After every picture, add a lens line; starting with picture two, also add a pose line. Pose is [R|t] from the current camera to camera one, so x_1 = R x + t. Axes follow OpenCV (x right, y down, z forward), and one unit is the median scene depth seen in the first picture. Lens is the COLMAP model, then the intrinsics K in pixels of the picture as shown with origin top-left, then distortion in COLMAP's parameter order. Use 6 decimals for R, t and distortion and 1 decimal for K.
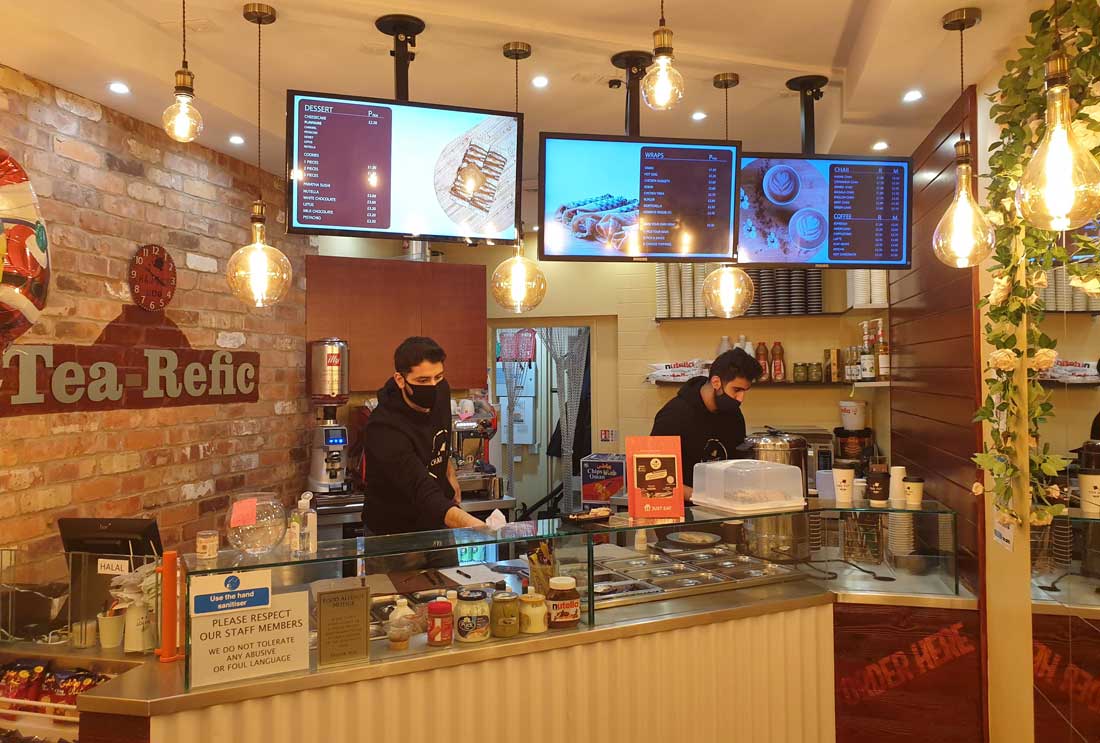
lens RADIAL K [[826.5, 0, 550.0], [0, 826.5, 371.5], [0, 0, 1]] dist [-0.001016, -0.002605]
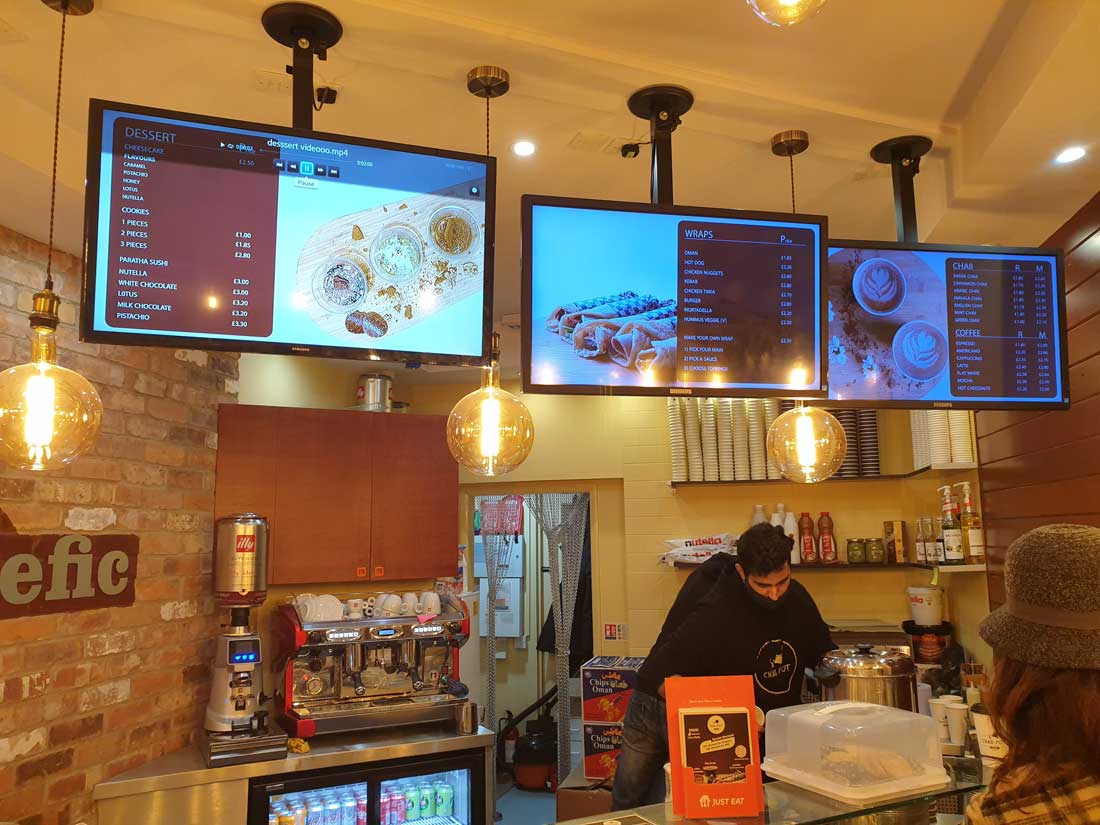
lens RADIAL K [[816.9, 0, 550.0], [0, 816.9, 412.5], [0, 0, 1]] dist [0.119152, -0.147774]
pose [[0.999894, -0.005944, 0.013304, -0.000713], [0.007864, 0.988759, -0.149308, -0.018464], [-0.012267, 0.149397, 0.988701, 0.272216]]
